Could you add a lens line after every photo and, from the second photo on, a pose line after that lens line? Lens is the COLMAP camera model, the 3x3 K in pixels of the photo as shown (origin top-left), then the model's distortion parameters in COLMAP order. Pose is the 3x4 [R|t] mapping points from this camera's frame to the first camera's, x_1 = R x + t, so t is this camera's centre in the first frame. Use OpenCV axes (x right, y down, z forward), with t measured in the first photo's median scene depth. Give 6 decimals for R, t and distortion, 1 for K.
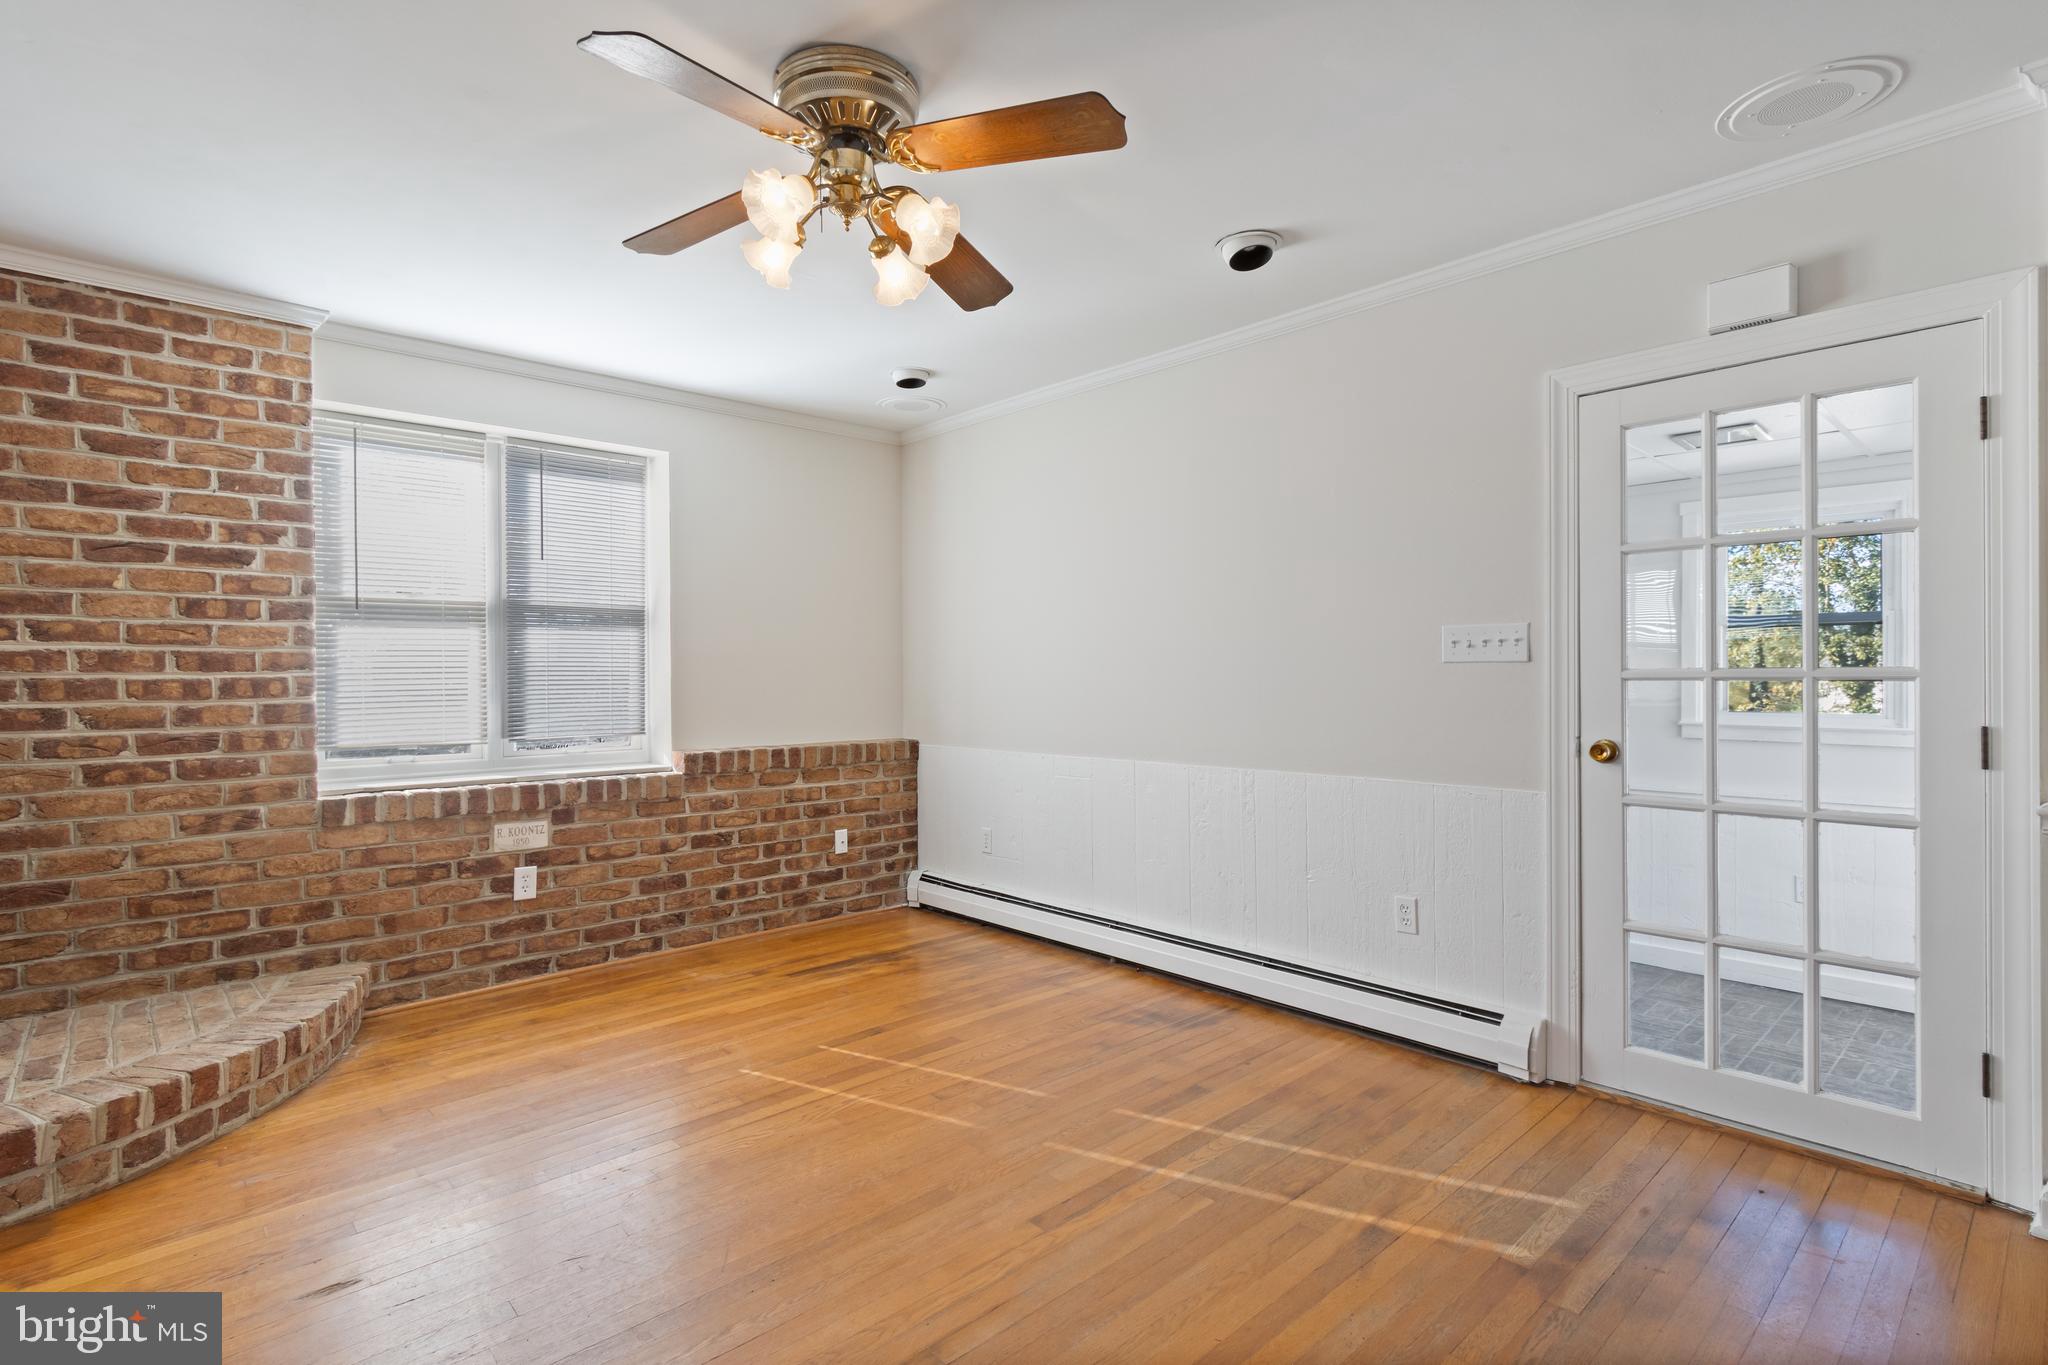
lens RADIAL K [[984.7, 0, 985.6], [0, 984.7, 682.0], [0, 0, 1]] dist [0.004151, -0.000830]
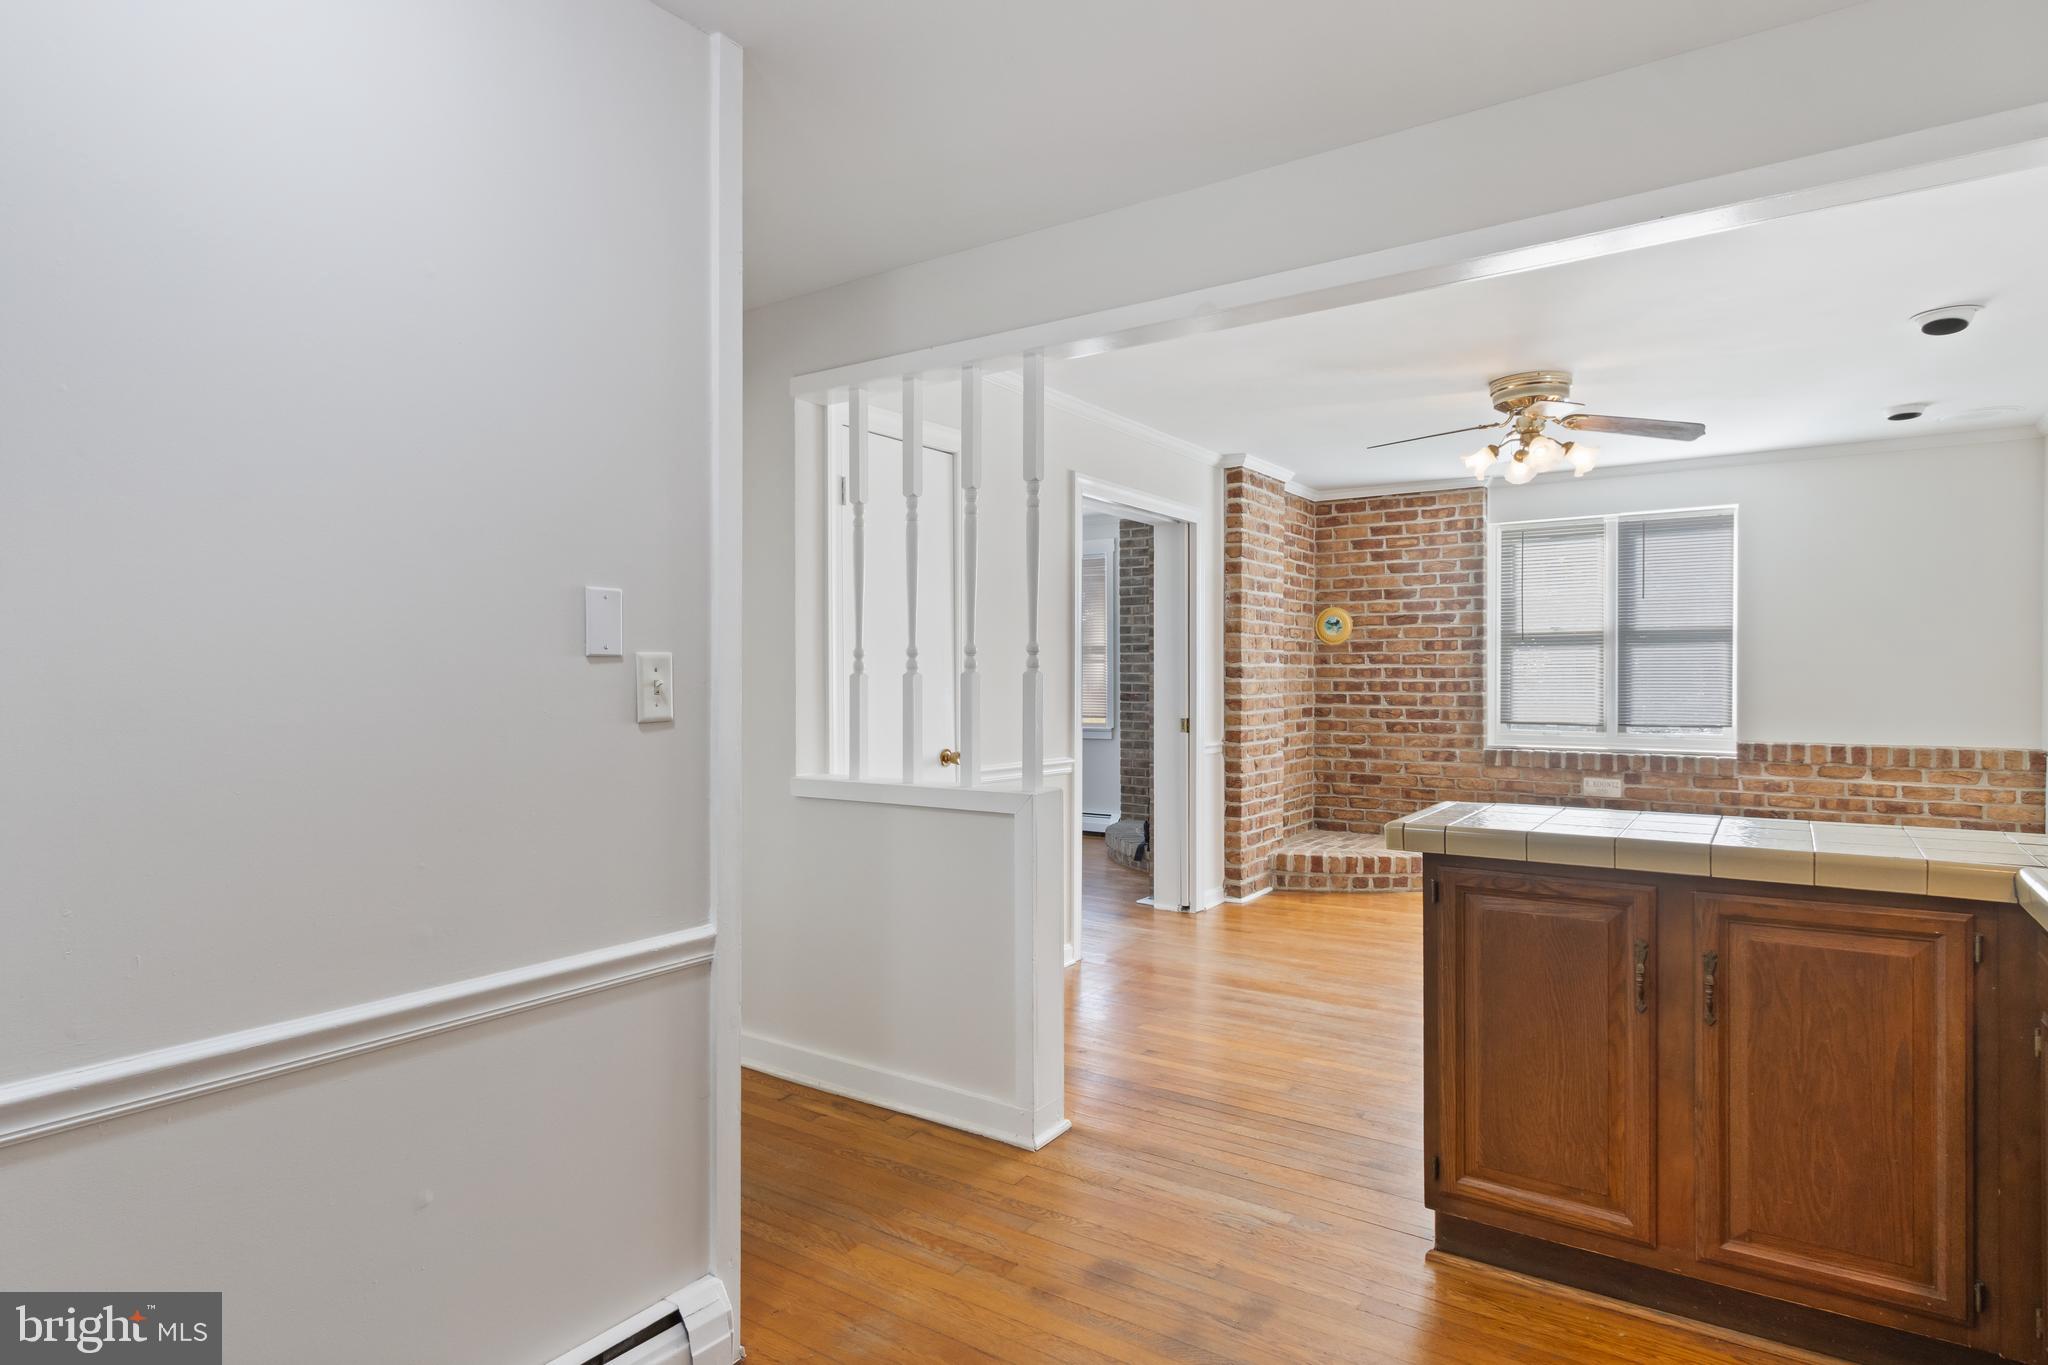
lens RADIAL K [[1123.2, 0, 1002.1], [0, 1123.2, 687.0], [0, 0, 1]] dist [0.004961, -0.003162]
pose [[0.225874, 0.018108, -0.973988, 1.136971], [-0.003086, 0.999836, 0.017873, -0.028516], [0.974152, -0.001031, 0.225892, -0.319685]]
